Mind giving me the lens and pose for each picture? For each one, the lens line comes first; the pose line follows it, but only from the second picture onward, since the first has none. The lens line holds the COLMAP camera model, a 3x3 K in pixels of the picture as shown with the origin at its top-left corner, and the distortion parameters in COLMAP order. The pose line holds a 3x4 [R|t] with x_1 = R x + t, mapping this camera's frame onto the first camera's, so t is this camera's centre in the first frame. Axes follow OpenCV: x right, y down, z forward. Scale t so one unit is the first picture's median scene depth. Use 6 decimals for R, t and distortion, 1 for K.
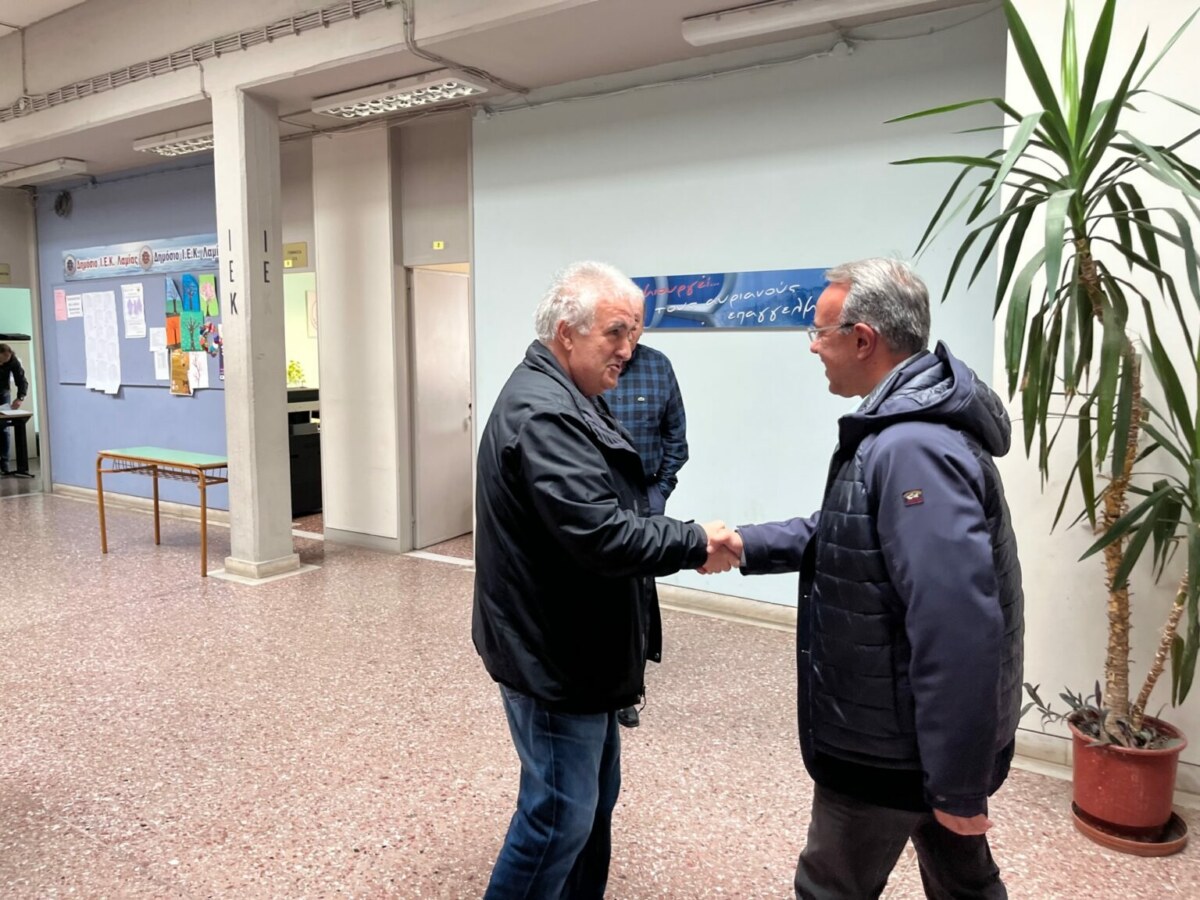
lens RADIAL K [[907.7, 0, 604.0], [0, 907.7, 446.7], [0, 0, 1]] dist [0.018033, -0.042123]
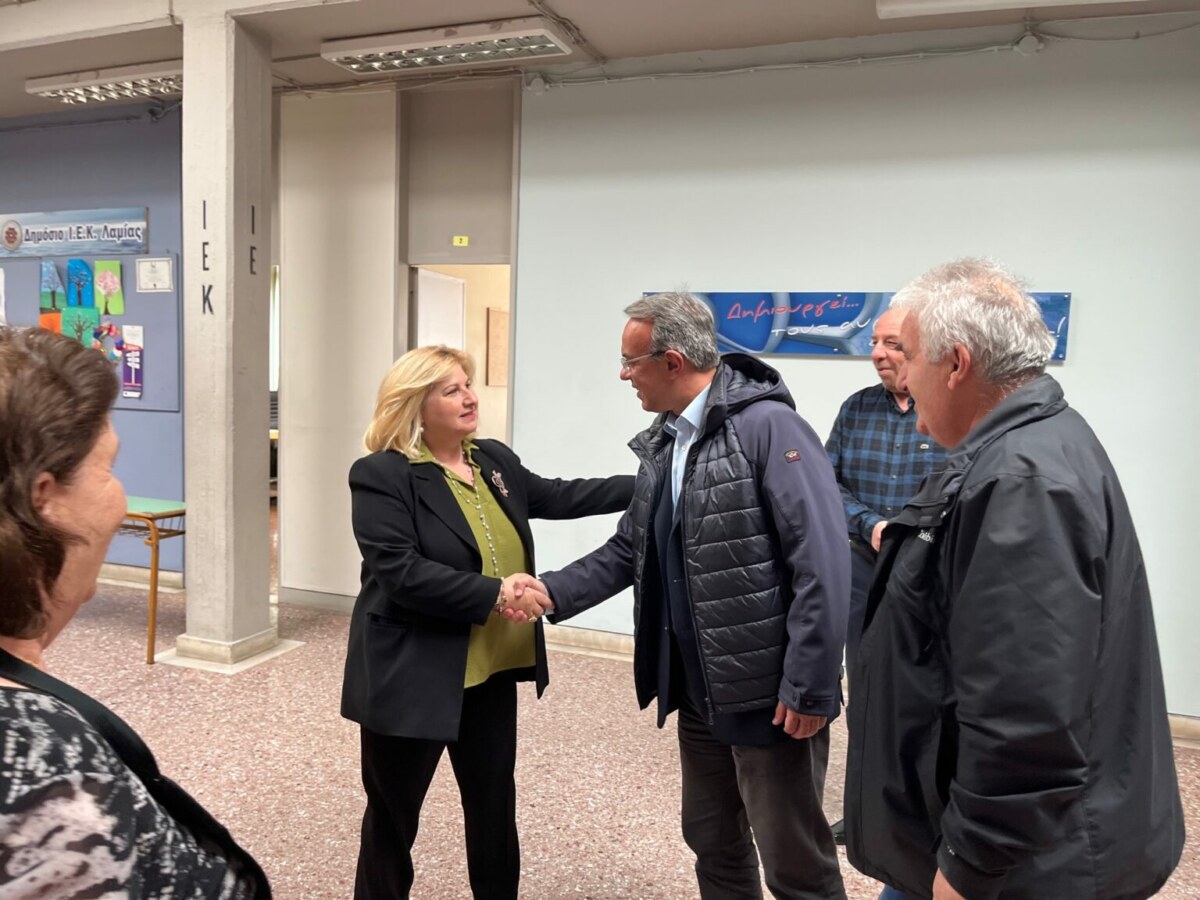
lens RADIAL K [[907.7, 0, 598.8], [0, 907.7, 455.5], [0, 0, 1]] dist [0.018033, -0.042123]
pose [[0.973623, 0.011961, 0.227849, -0.257997], [-0.008544, 0.999836, -0.015975, -0.018386], [-0.228003, 0.013607, 0.973565, 0.191998]]
